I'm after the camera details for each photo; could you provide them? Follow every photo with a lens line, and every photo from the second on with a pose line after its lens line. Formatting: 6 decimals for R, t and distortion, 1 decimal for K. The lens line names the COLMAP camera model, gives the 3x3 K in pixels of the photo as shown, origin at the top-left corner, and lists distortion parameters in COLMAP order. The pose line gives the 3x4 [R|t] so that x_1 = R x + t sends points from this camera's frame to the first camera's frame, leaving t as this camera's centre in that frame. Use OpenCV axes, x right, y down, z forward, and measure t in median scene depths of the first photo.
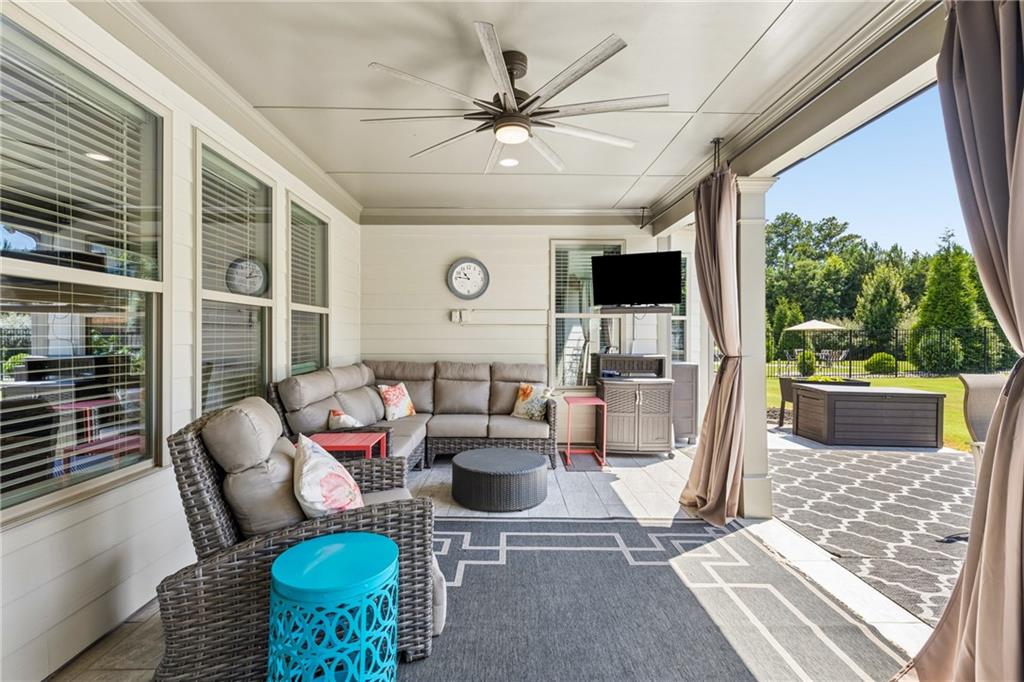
lens RADIAL K [[458.5, 0, 513.4], [0, 458.5, 334.8], [0, 0, 1]] dist [0.005722, -0.001602]
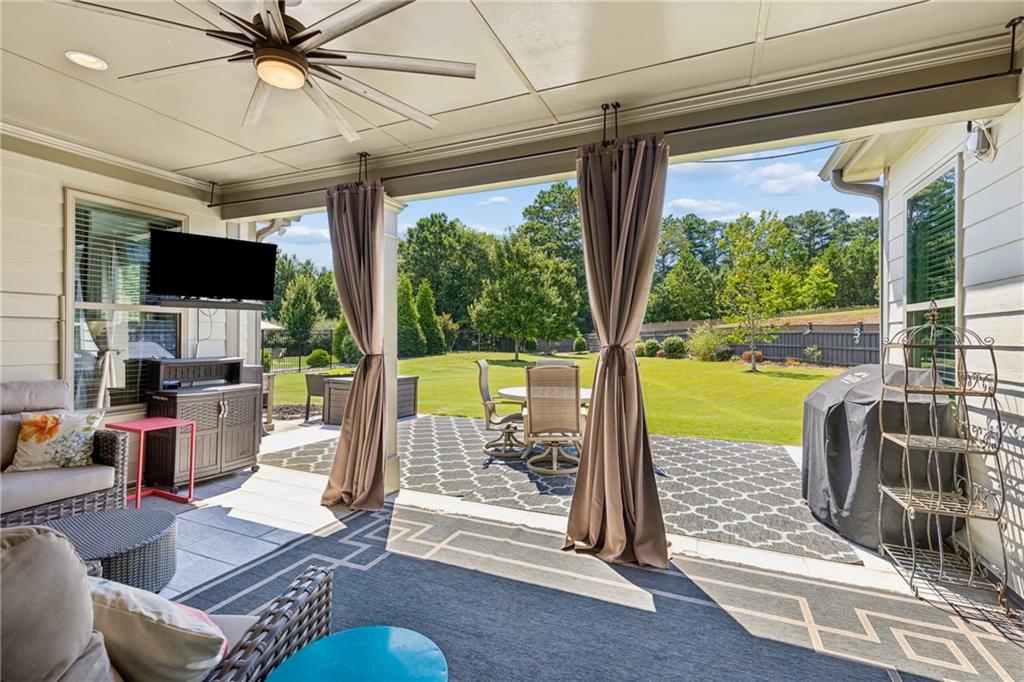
lens RADIAL K [[458.5, 0, 512.5], [0, 458.5, 334.0], [0, 0, 1]] dist [0.005722, -0.001602]
pose [[0.419762, 0.003267, 0.907628, -0.189333], [-0.003599, 0.999992, -0.001935, -0.000796], [-0.907627, -0.002455, 0.419770, 0.114964]]
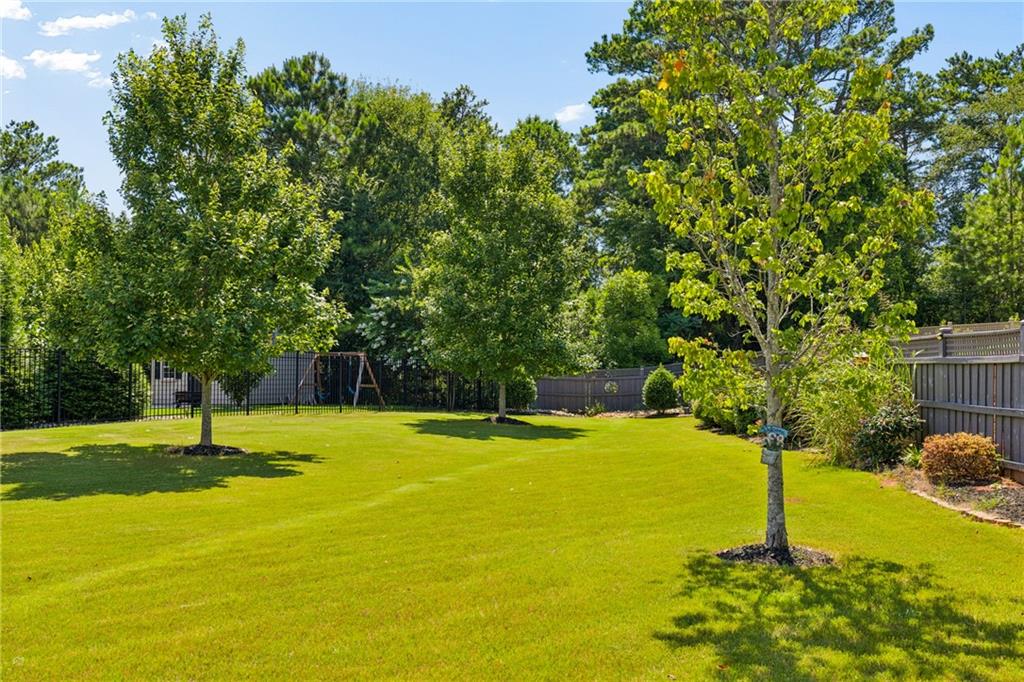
lens RADIAL K [[984.5, 0, 514.1], [0, 984.5, 338.4], [0, 0, 1]] dist [-0.001418, 0.000000]
pose [[0.605661, 0.018114, 0.795516, 1.742195], [-0.002203, 0.999775, -0.021088, -0.022031], [-0.795720, 0.011020, 0.605565, -0.502699]]
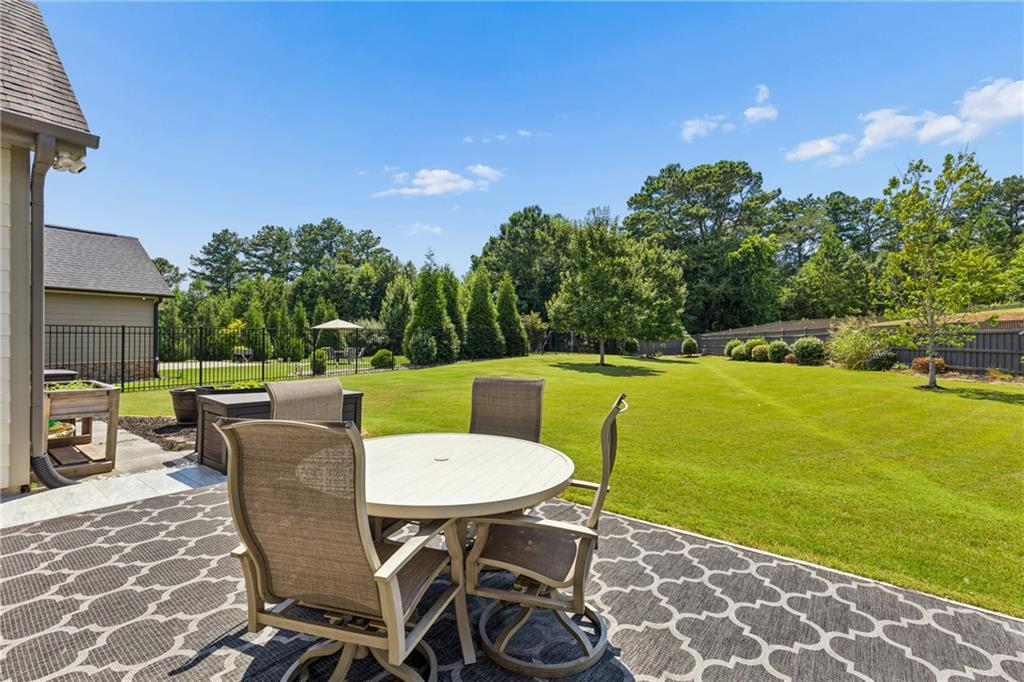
lens RADIAL K [[458.5, 0, 512.3], [0, 458.5, 339.9], [0, 0, 1]] dist [0.005722, -0.001602]
pose [[0.626313, -0.005072, 0.779555, 0.316893], [-0.005768, 0.999921, 0.011140, 0.003322], [-0.779550, -0.011473, 0.626235, 0.124067]]
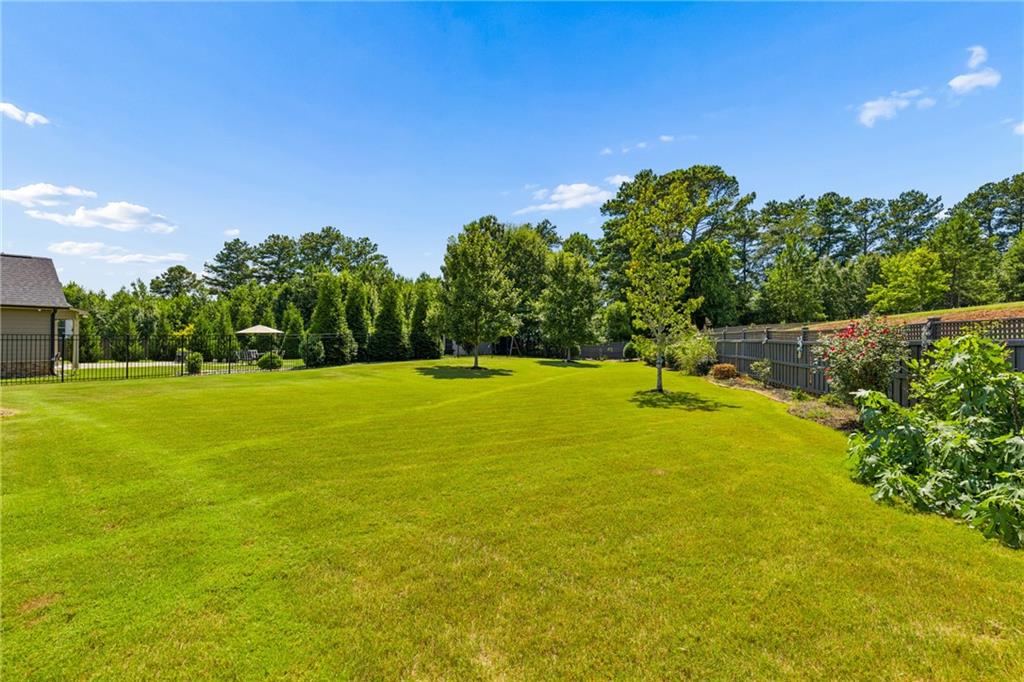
lens RADIAL K [[458.5, 0, 513.1], [0, 458.5, 340.5], [0, 0, 1]] dist [0.005722, -0.001602]
pose [[0.685515, 0.000282, 0.728058, 0.879921], [-0.010375, 0.999902, 0.009381, -0.037732], [-0.727984, -0.013984, 0.685451, -0.986875]]
